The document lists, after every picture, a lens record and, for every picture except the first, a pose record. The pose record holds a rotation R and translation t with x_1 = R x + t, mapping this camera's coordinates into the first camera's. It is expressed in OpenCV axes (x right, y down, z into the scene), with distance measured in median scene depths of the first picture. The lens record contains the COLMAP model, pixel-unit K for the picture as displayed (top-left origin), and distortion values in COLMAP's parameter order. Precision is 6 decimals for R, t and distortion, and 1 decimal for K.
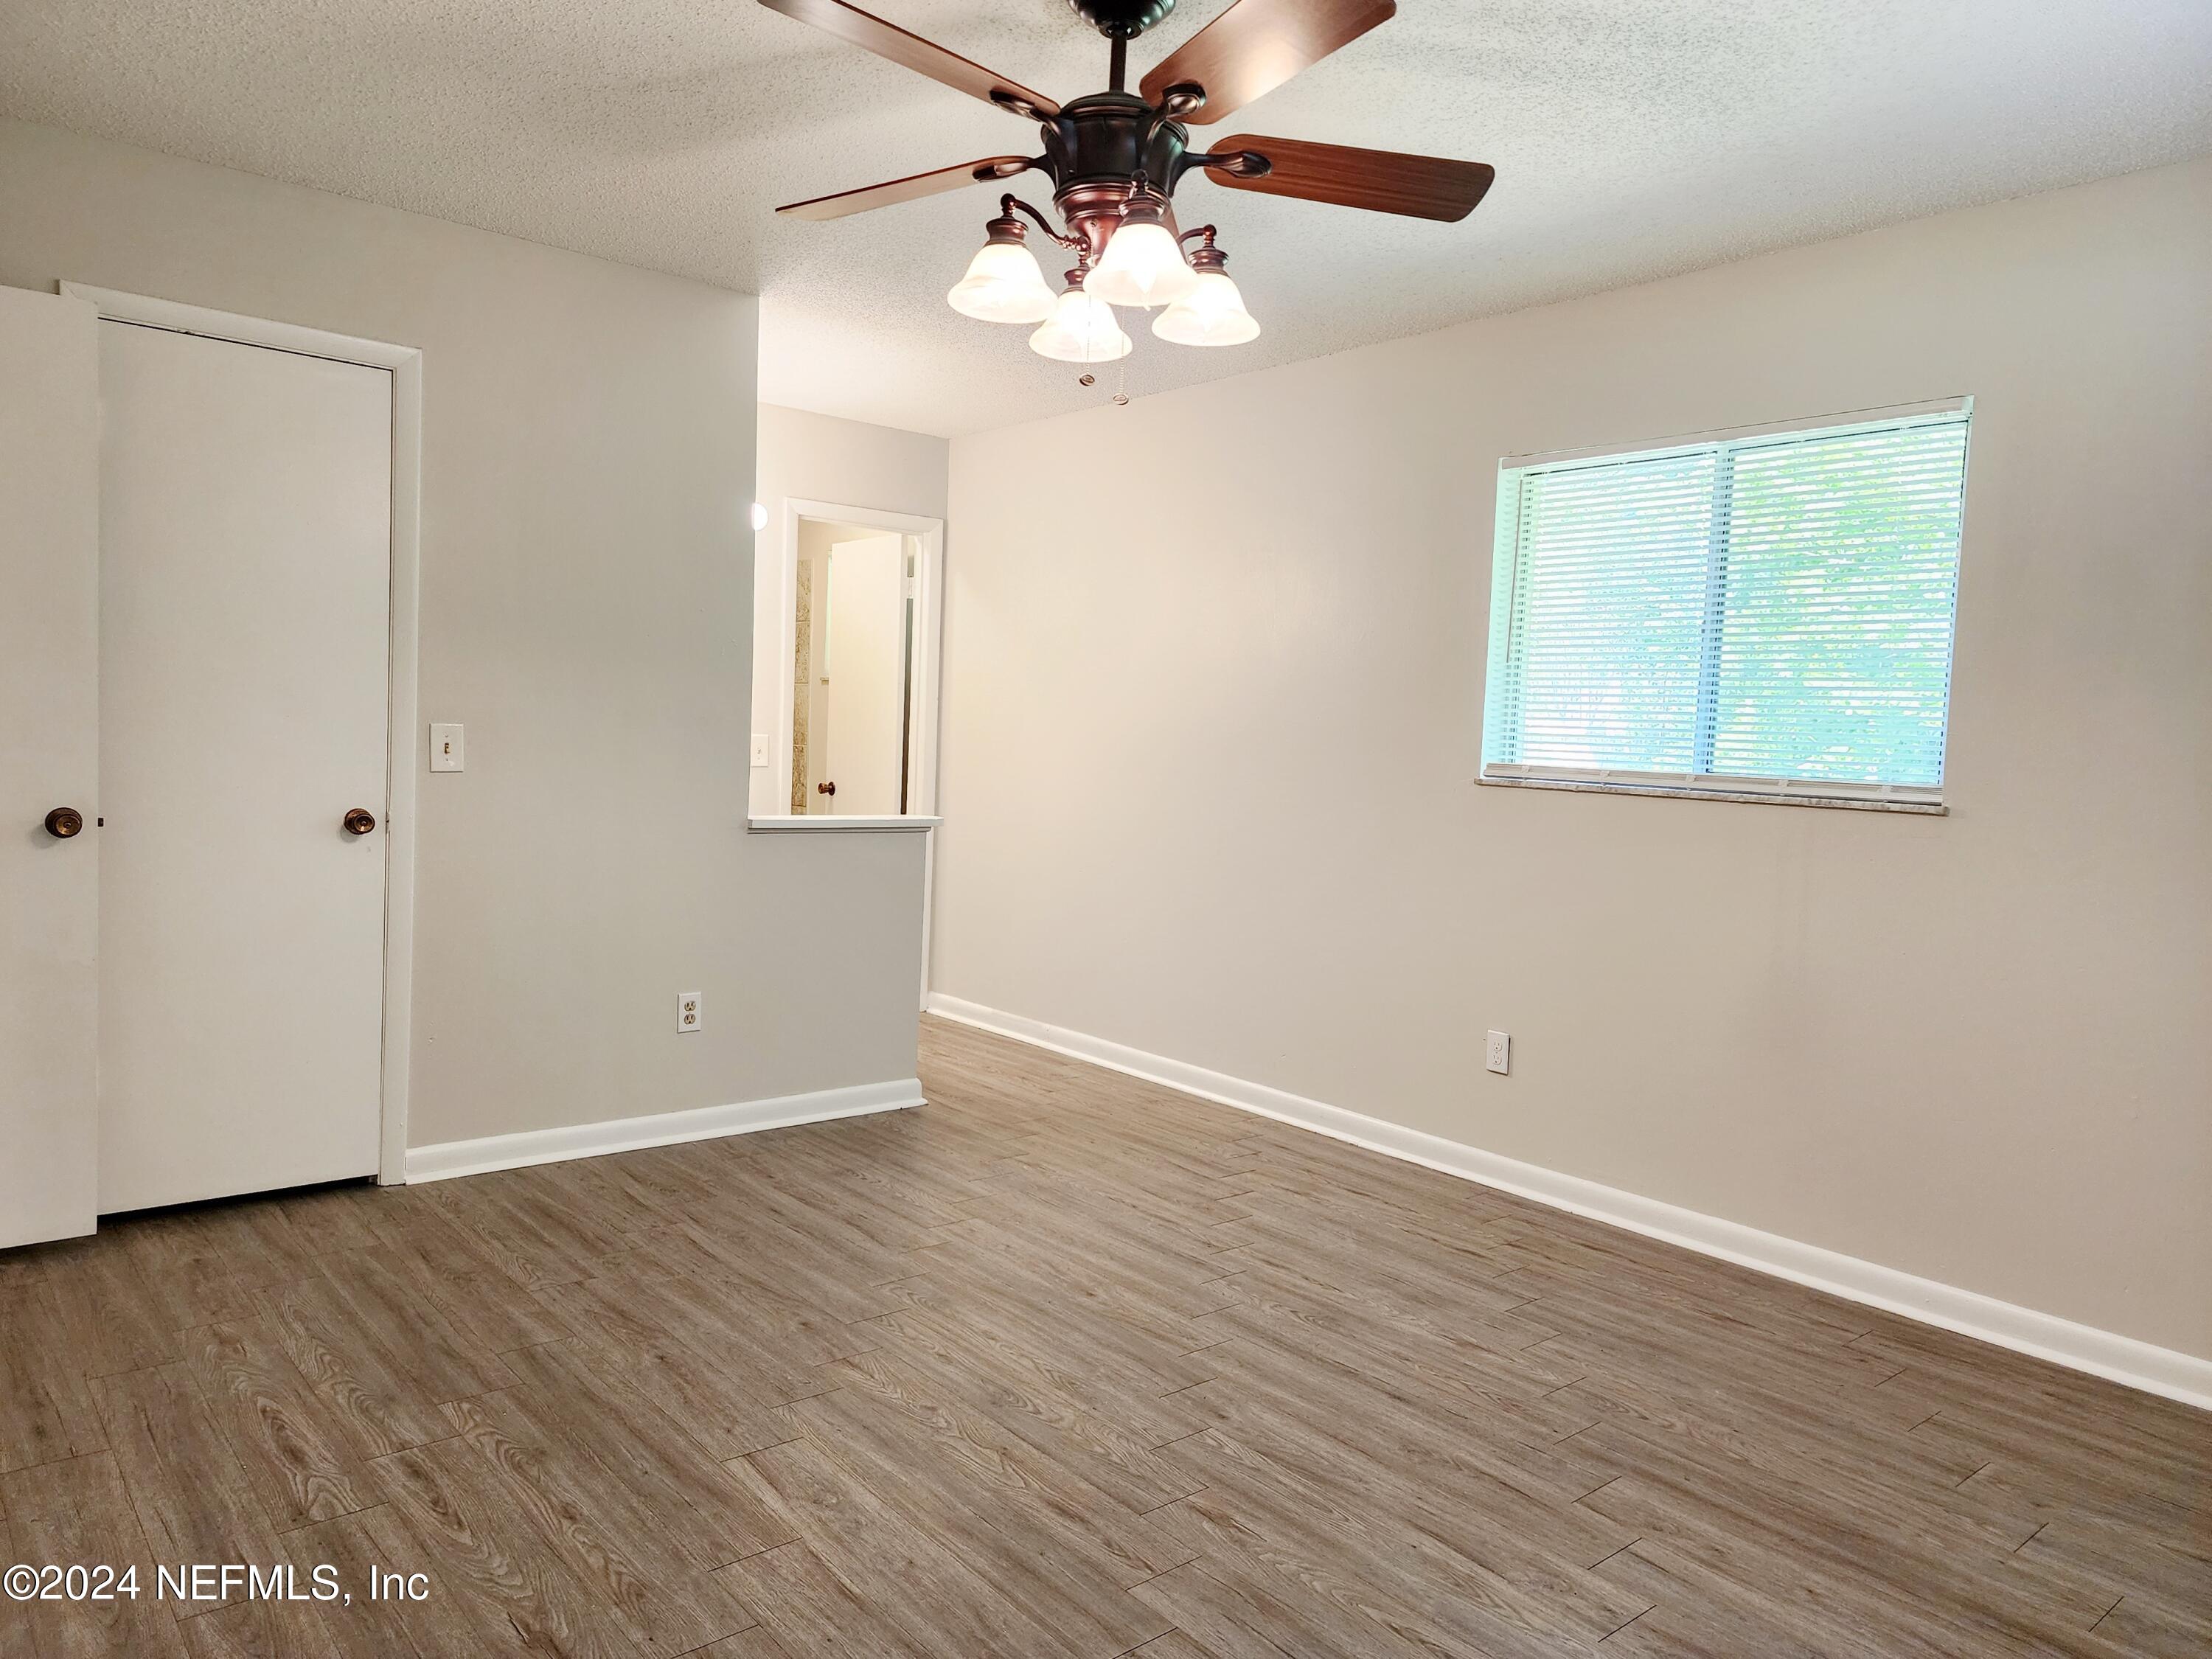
lens RADIAL K [[1491.6, 0, 1106.0], [0, 1491.6, 829.5], [0, 0, 1]] dist [0.076849, -0.069408]
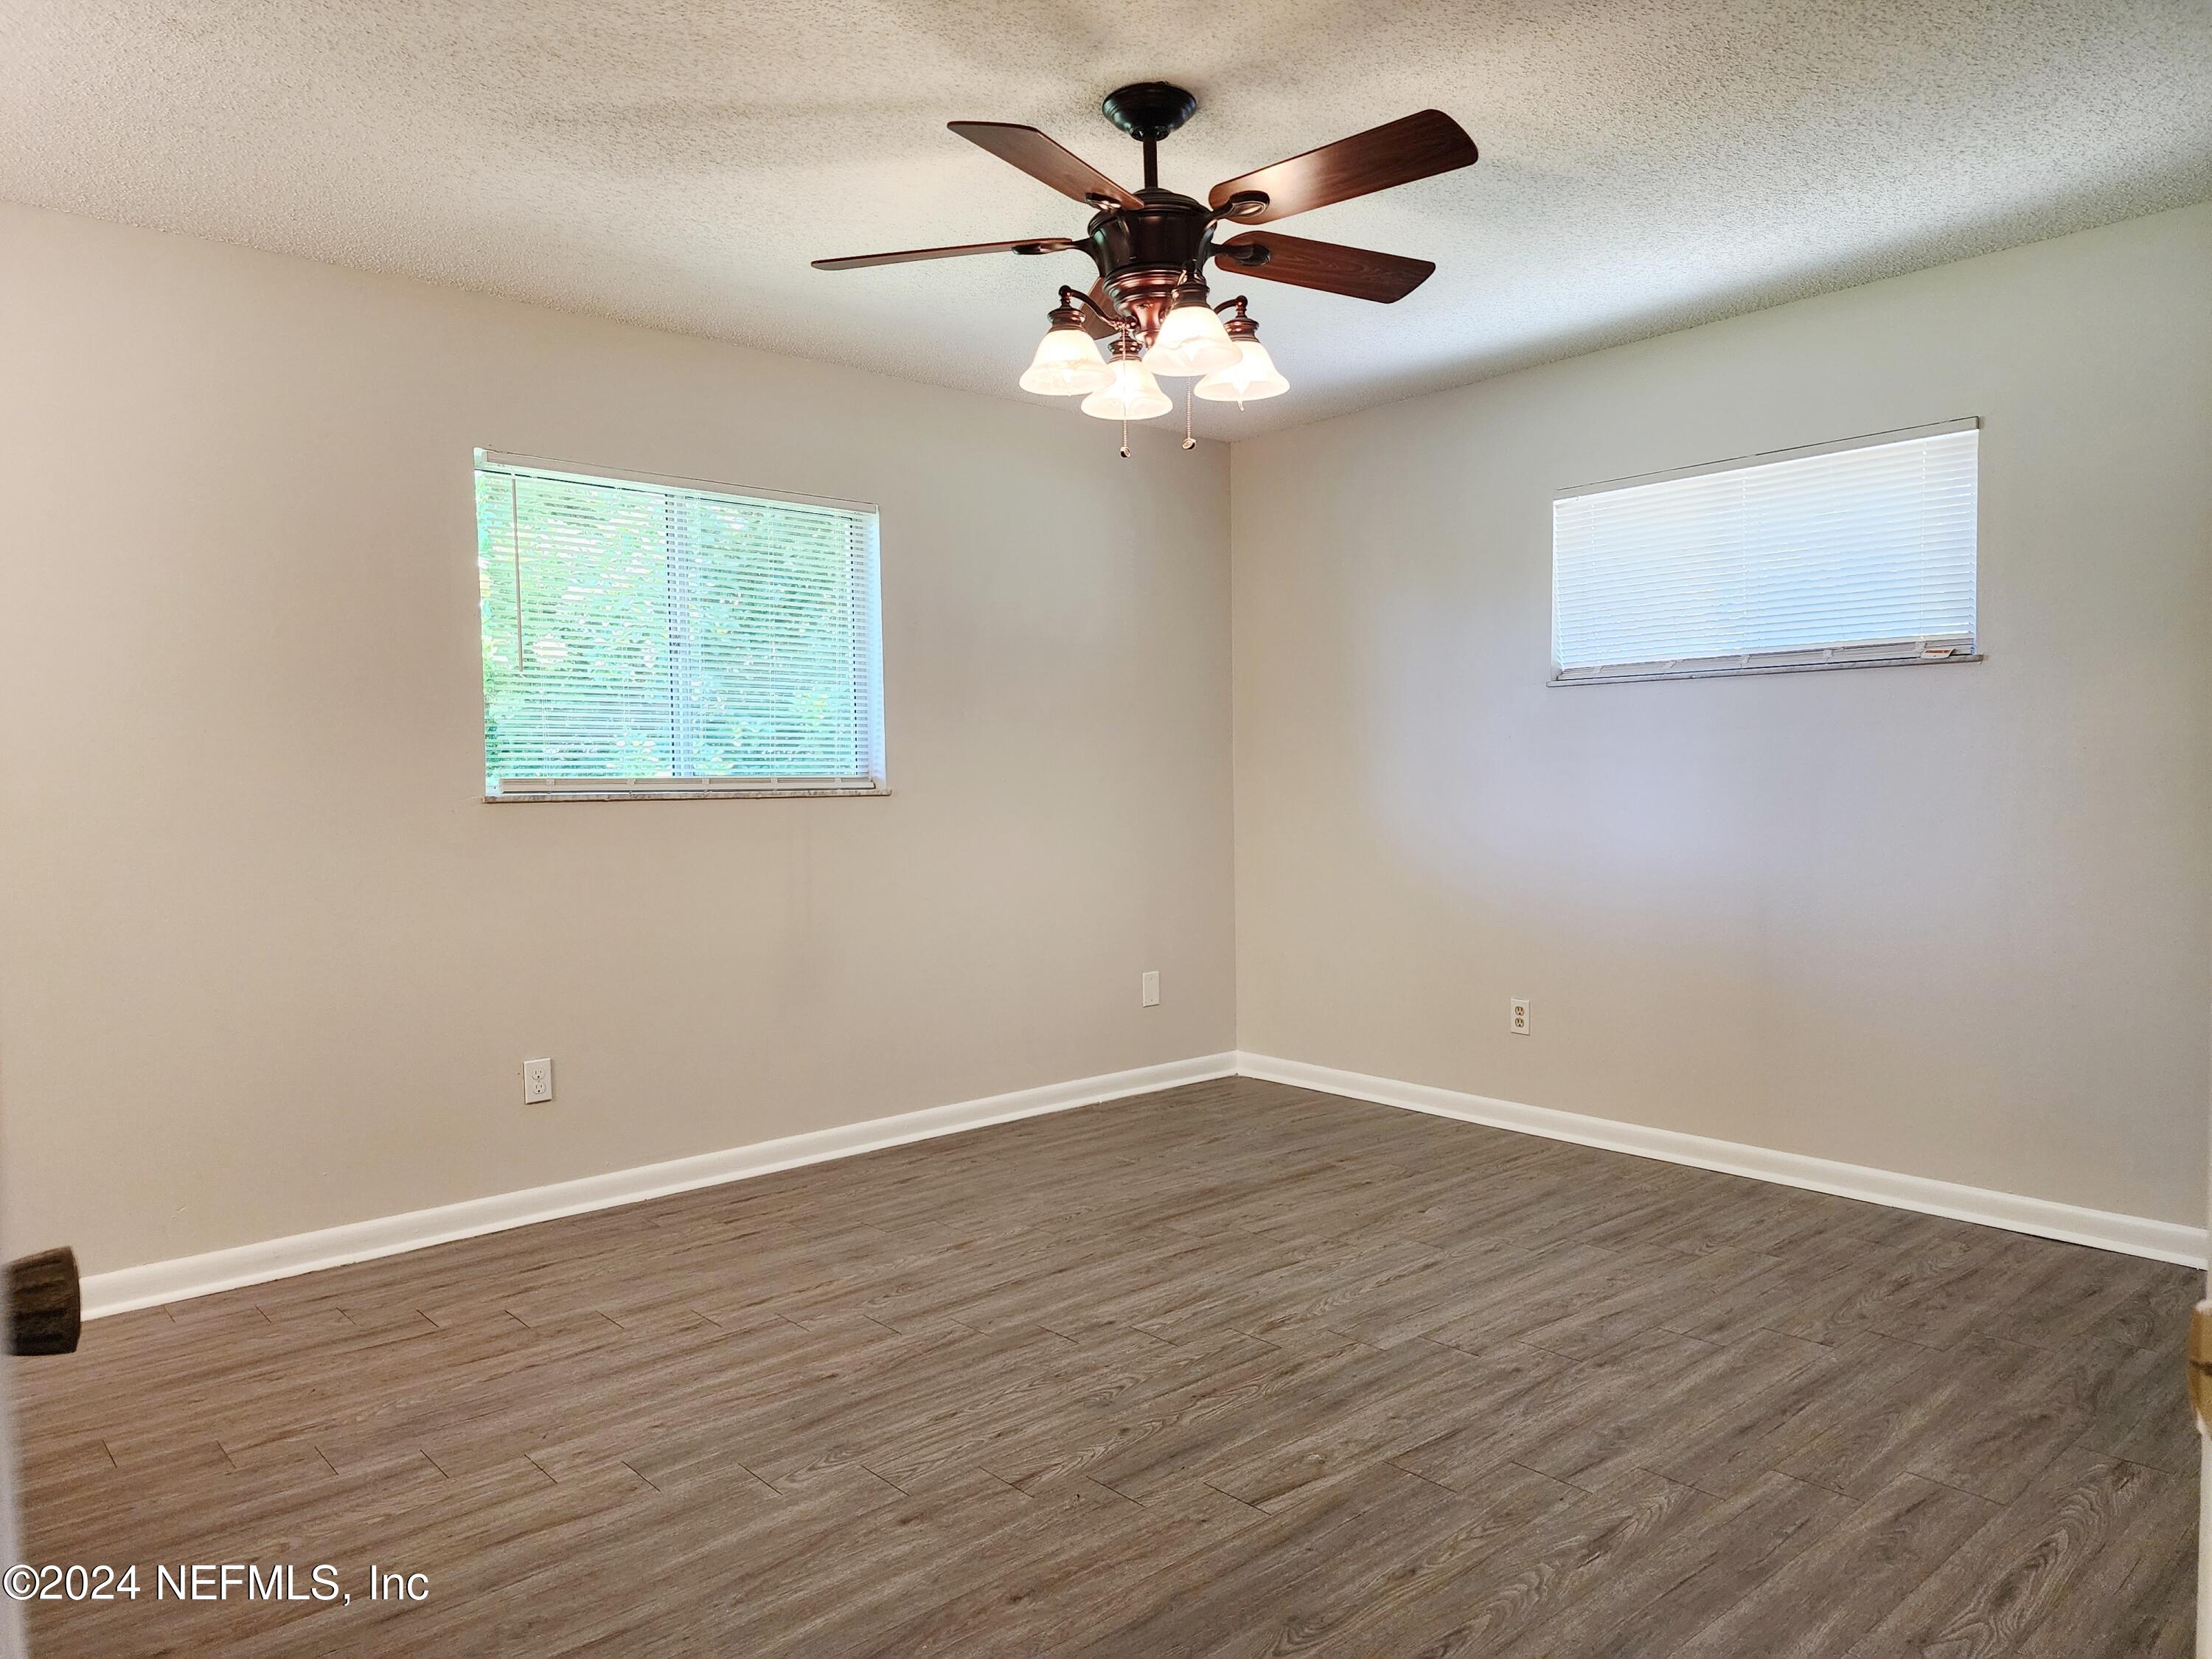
lens RADIAL K [[1481.1, 0, 1141.0], [0, 1481.1, 829.6], [0, 0, 1]] dist [0.083557, -0.068579]
pose [[-0.034385, -0.081295, 0.996097, -0.922962], [0.075658, 0.993614, 0.083704, -0.081545], [-0.996541, 0.078240, -0.028015, 0.846211]]
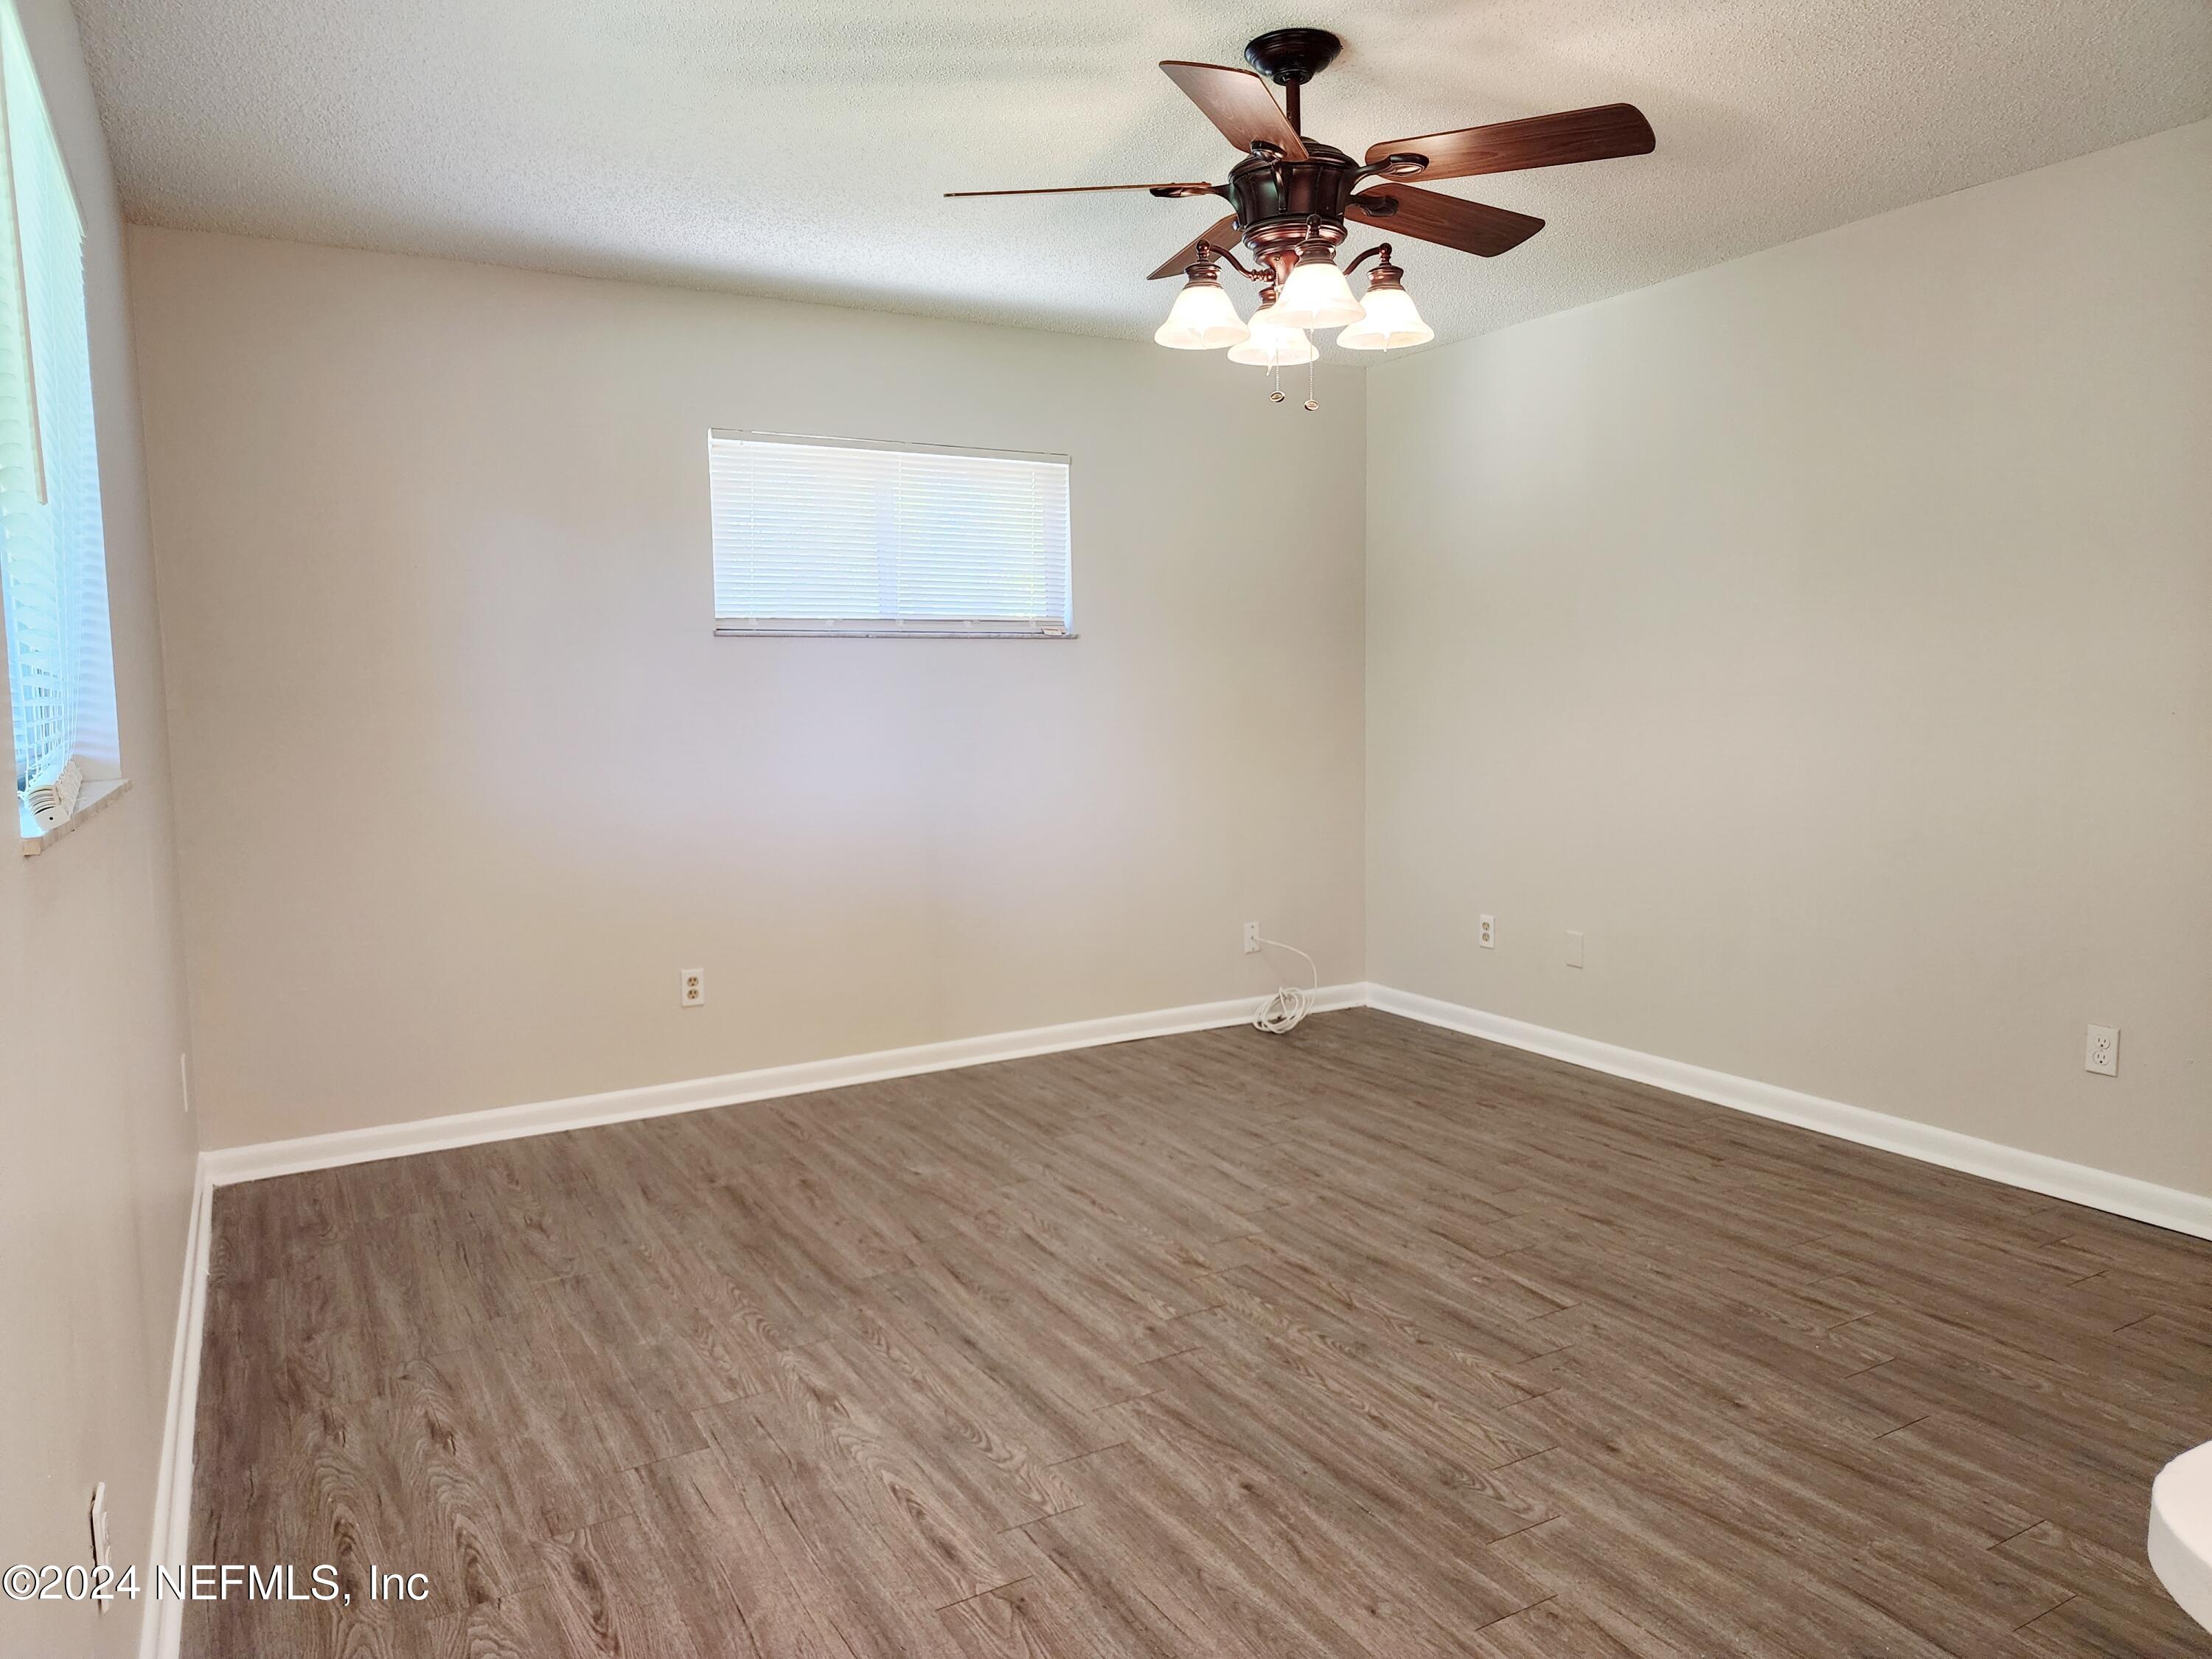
lens RADIAL K [[1490.9, 0, 1110.1], [0, 1490.9, 811.1], [0, 0, 1]] dist [0.072067, -0.066460]
pose [[-0.982164, -0.041682, 0.183348, -0.067402], [-0.012762, 0.987649, 0.156163, -0.130541], [-0.187592, 0.151037, -0.970565, 1.735435]]
